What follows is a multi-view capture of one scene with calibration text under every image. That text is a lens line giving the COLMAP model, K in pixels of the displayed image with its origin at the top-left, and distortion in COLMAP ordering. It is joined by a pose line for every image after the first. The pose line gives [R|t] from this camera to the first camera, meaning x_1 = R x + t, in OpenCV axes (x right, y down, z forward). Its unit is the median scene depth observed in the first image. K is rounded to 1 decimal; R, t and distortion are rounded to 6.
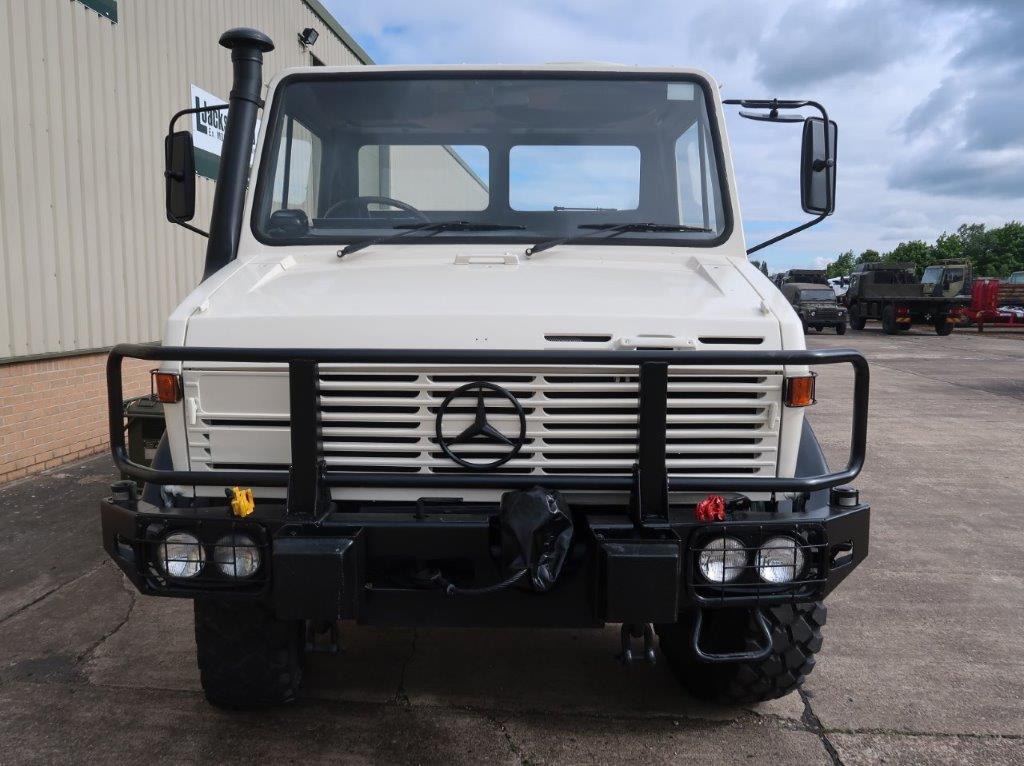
lens RADIAL K [[792.7, 0, 510.8], [0, 792.7, 384.2], [0, 0, 1]] dist [-0.014590, -0.004682]
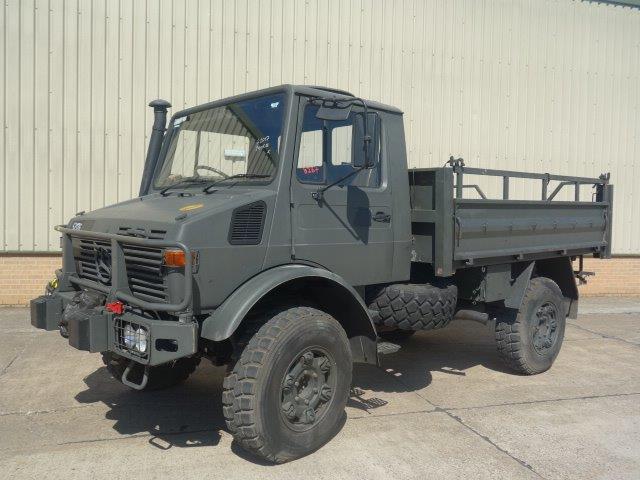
lens RADIAL K [[569.2, 0, 318.1], [0, 569.2, 241.4], [0, 0, 1]] dist [-0.002845, -0.005705]
pose [[0.669749, 0.046082, -0.741157, 1.279082], [-0.103927, 0.994067, -0.032107, -0.021547], [0.735279, 0.098530, 0.670564, 0.247520]]
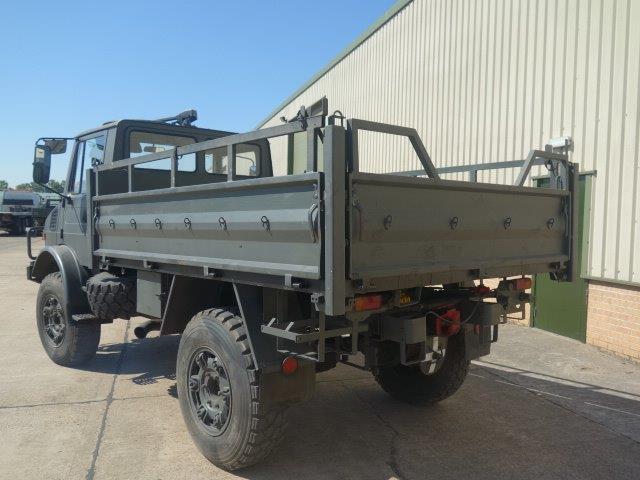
lens RADIAL K [[567.7, 0, 317.3], [0, 567.7, 237.8], [0, 0, 1]] dist [0.000047, -0.007094]
pose [[-0.746180, 0.015836, -0.665555, 0.991834], [-0.088703, 0.988439, 0.122967, -0.367715], [0.659808, 0.150792, -0.736149, 3.195152]]
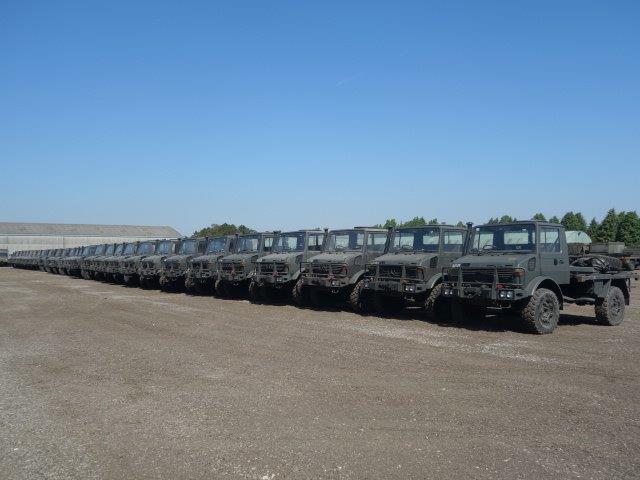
lens RADIAL K [[496.1, 0, 320.0], [0, 496.1, 240.0], [0, 0, 1]] dist [-0.016735, 0.002767]
pose [[0.578370, -0.053786, -0.814000, 2.377467], [-0.092050, 0.987149, -0.130632, 0.369842], [0.810565, 0.150482, 0.565986, -2.423981]]
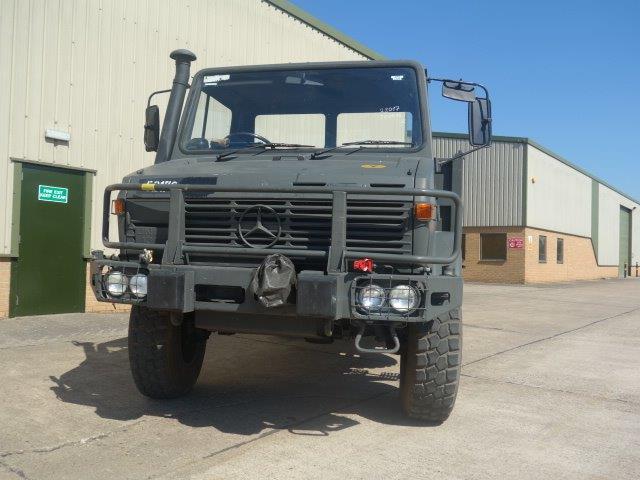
lens RADIAL K [[567.7, 0, 317.3], [0, 567.7, 237.8], [0, 0, 1]] dist [0.000047, -0.007094]
pose [[0.979993, 0.021500, -0.197865, 0.300039], [-0.049027, 0.989592, -0.135292, 0.205317], [0.192897, 0.142285, 0.970848, -0.275939]]
